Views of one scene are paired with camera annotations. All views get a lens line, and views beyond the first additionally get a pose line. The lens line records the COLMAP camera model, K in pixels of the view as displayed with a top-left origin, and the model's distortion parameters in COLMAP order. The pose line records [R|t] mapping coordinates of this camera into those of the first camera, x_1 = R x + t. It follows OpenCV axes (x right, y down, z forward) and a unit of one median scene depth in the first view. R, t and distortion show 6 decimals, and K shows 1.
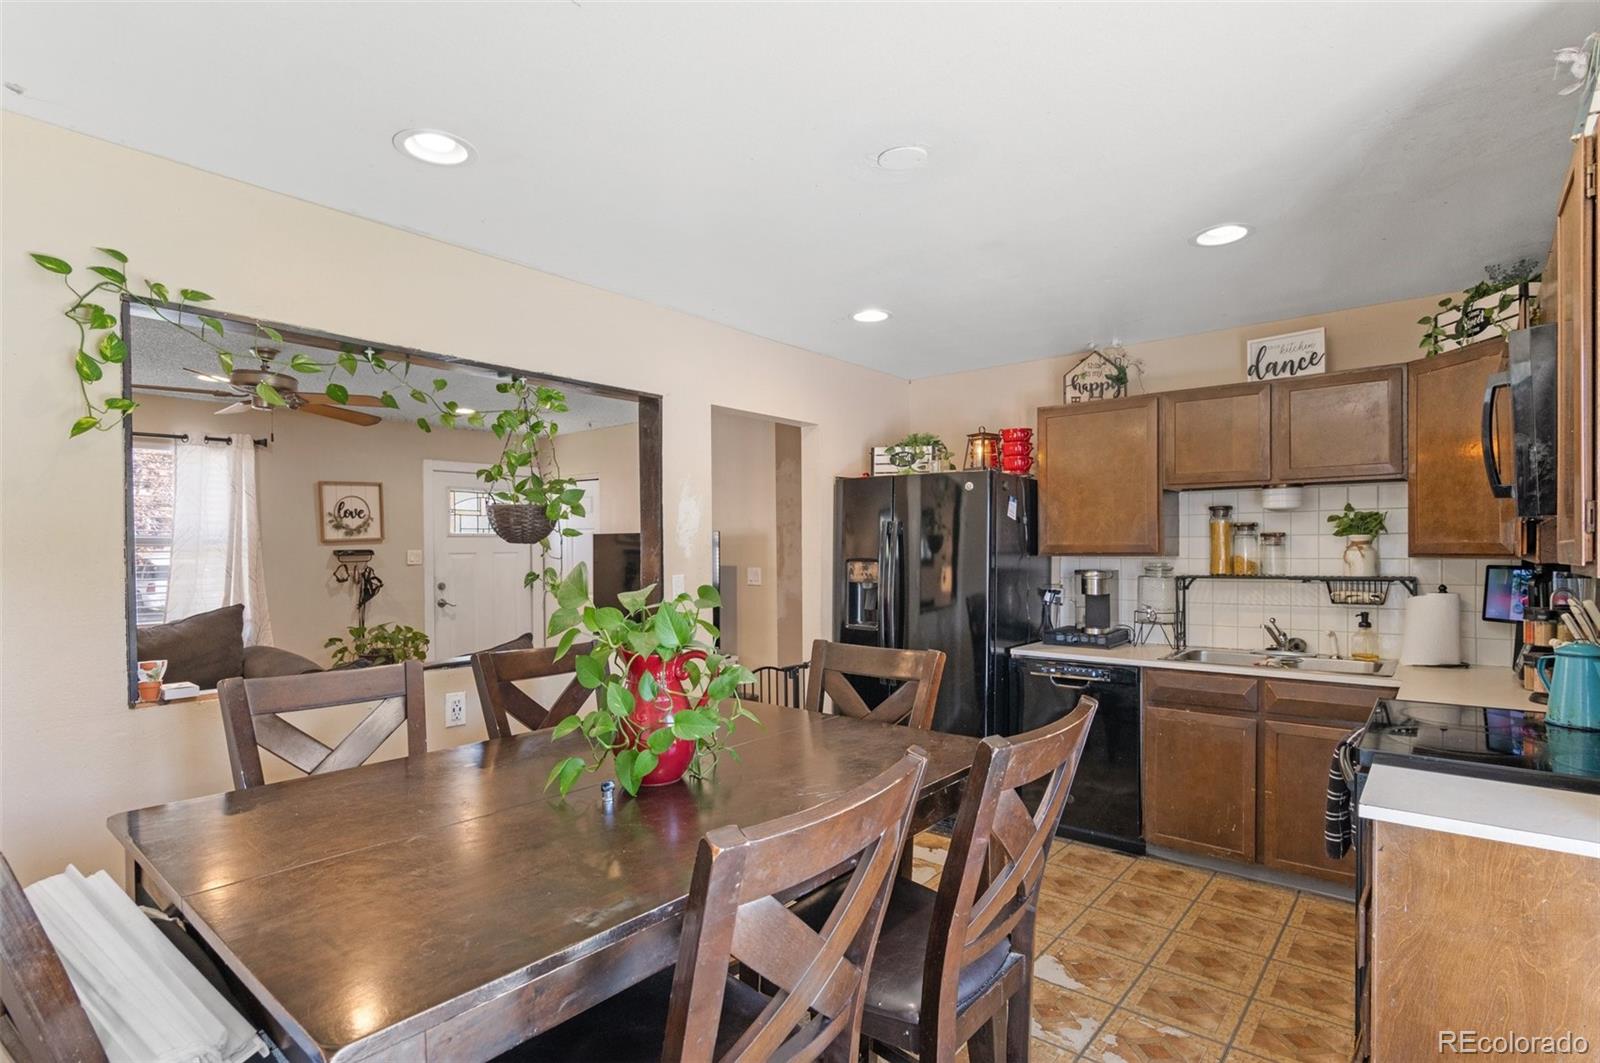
lens RADIAL K [[784.3, 0, 801.6], [0, 784.3, 538.7], [0, 0, 1]] dist [0.000343, -0.000457]
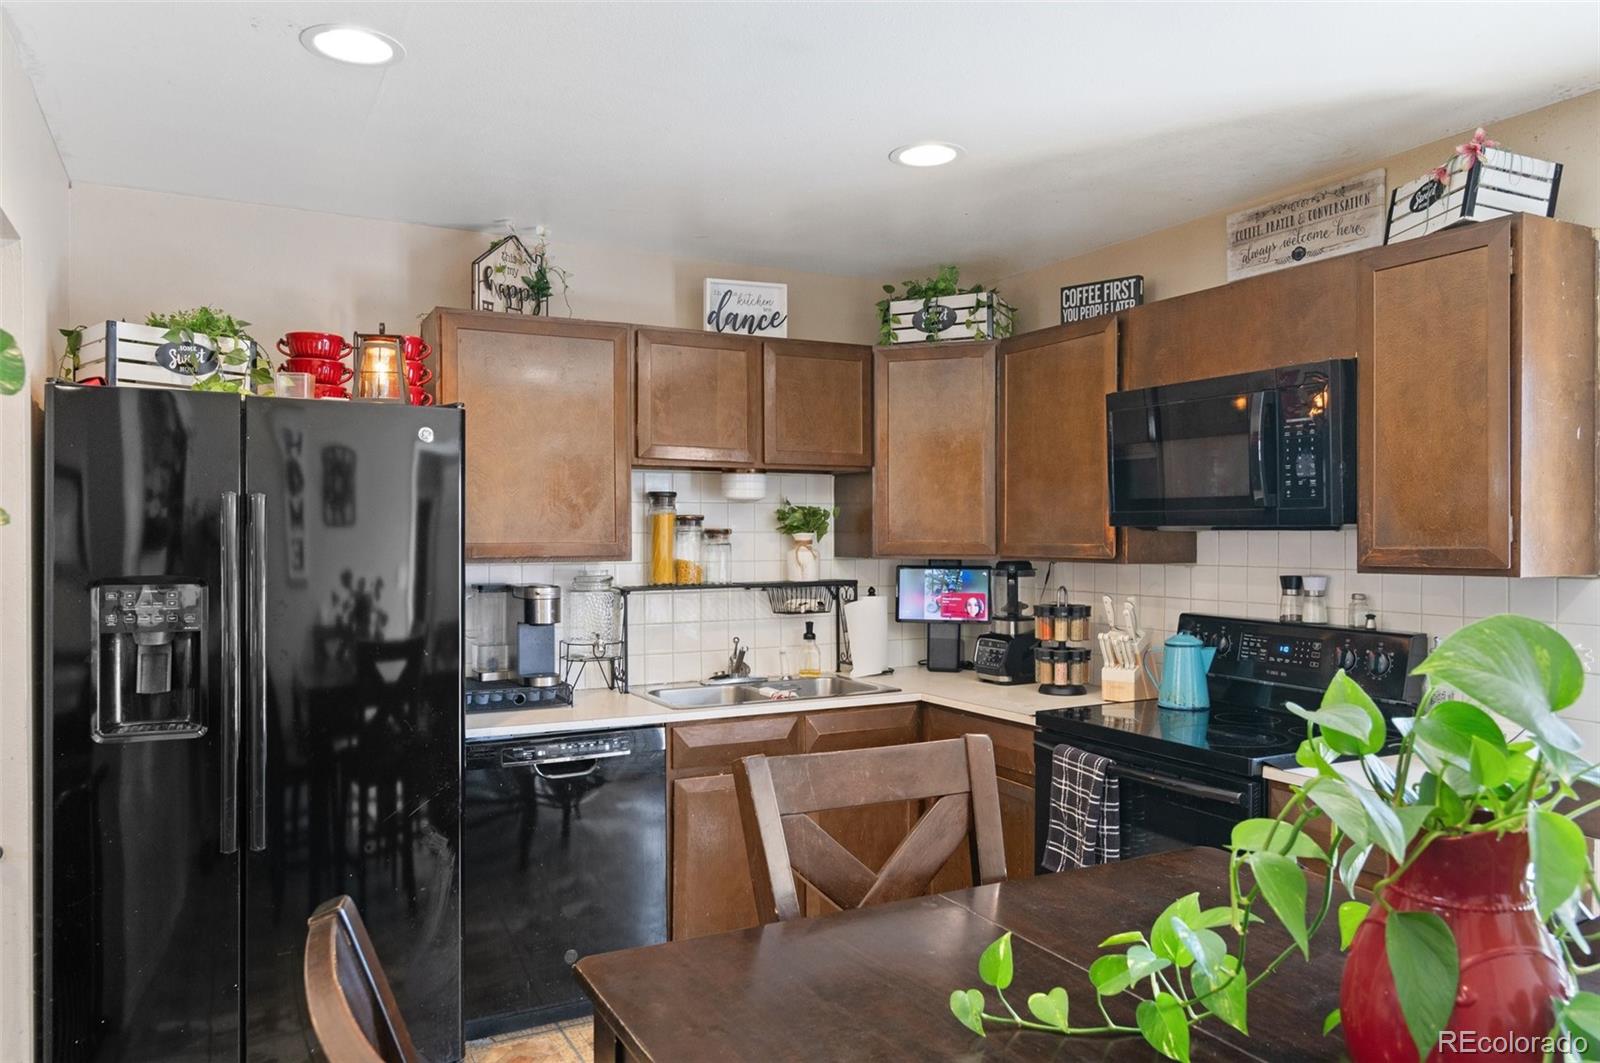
lens RADIAL K [[1106.0, 0, 800.0], [0, 1106.0, 531.5], [0, 0, 1]] dist [0.000399, -0.000692]
pose [[0.399454, 0.008883, 0.916710, -0.381506], [-0.010975, 0.999928, -0.004907, -0.000397], [-0.916688, -0.008101, 0.399522, 0.482360]]
